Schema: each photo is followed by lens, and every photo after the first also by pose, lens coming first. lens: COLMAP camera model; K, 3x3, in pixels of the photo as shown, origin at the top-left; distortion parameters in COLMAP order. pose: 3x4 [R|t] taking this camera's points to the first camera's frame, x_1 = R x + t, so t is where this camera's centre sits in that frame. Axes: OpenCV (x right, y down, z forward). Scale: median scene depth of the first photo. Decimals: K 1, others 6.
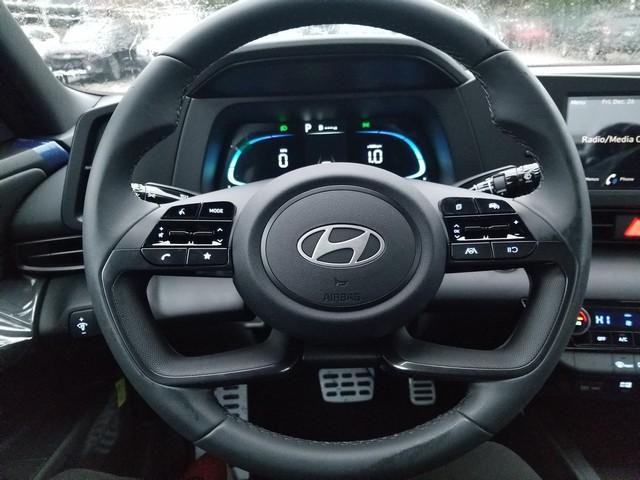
lens RADIAL K [[576.7, 0, 317.8], [0, 576.7, 230.0], [0, 0, 1]] dist [0.000365, -0.019224]
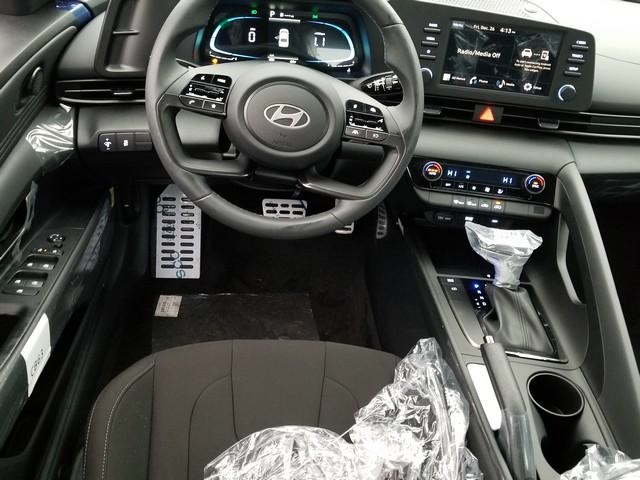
lens RADIAL K [[660.4, 0, 323.1], [0, 660.4, 243.2], [0, 0, 1]] dist [0.107543, -0.258965]
pose [[0.990929, 0.080928, 0.107283, -0.025846], [-0.106631, 0.959374, 0.261212, -0.092582], [-0.081785, -0.270282, 0.959301, -0.735269]]
